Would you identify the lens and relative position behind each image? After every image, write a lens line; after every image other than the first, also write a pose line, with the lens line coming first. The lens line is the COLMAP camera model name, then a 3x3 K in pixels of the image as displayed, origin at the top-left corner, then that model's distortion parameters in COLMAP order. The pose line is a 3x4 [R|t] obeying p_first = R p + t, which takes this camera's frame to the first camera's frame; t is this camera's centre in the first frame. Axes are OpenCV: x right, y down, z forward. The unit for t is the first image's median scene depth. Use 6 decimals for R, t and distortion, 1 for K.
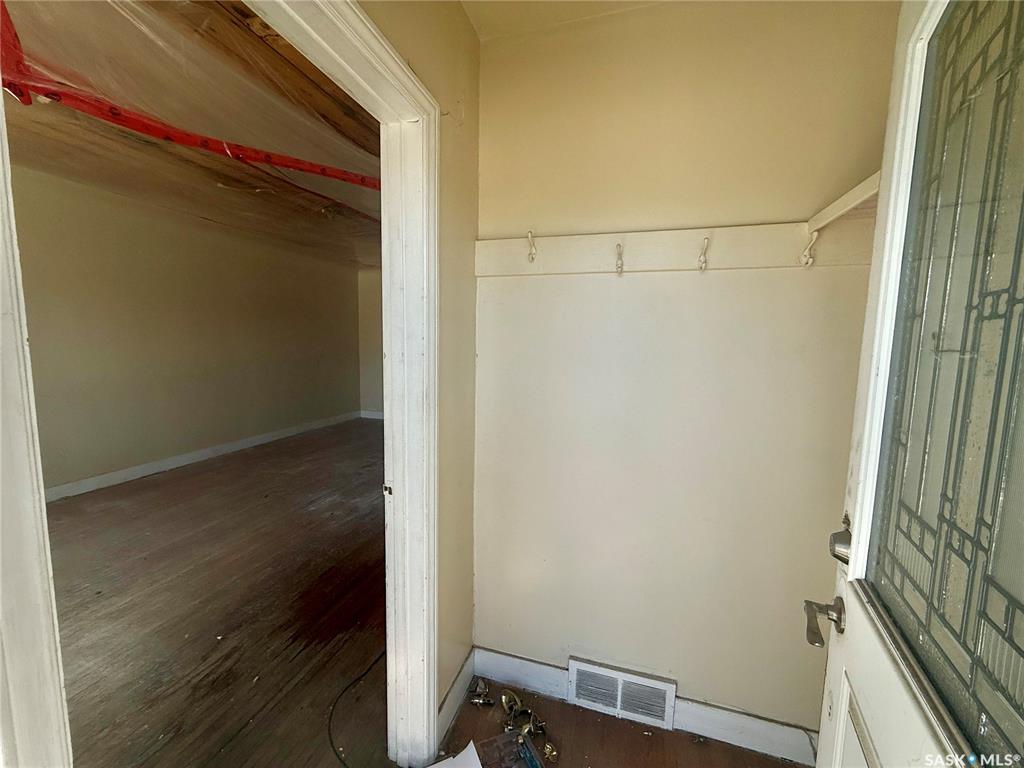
lens RADIAL K [[409.8, 0, 512.0], [0, 409.8, 384.0], [0, 0, 1]] dist [-0.000999, -0.000177]
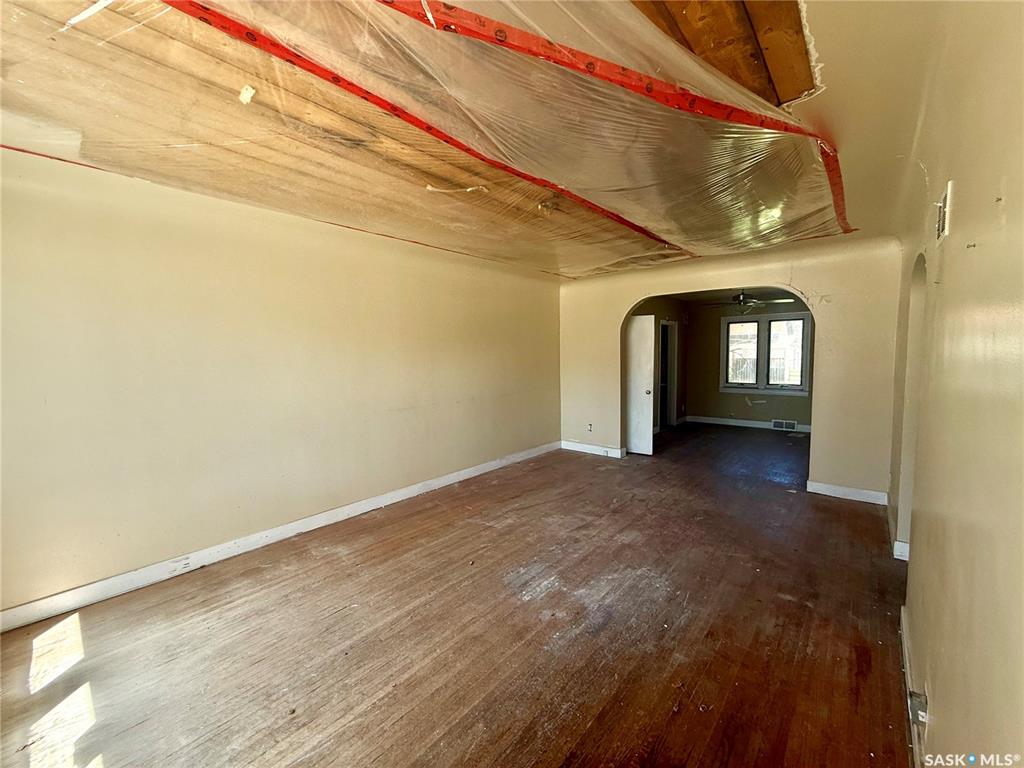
lens RADIAL K [[409.8, 0, 512.0], [0, 409.8, 384.0], [0, 0, 1]] dist [-0.000999, -0.000177]
pose [[0.908527, -0.006757, -0.417772, -0.187016], [-0.006195, 0.999541, -0.029639, -0.063356], [0.417781, 0.029516, 0.908068, 0.282065]]
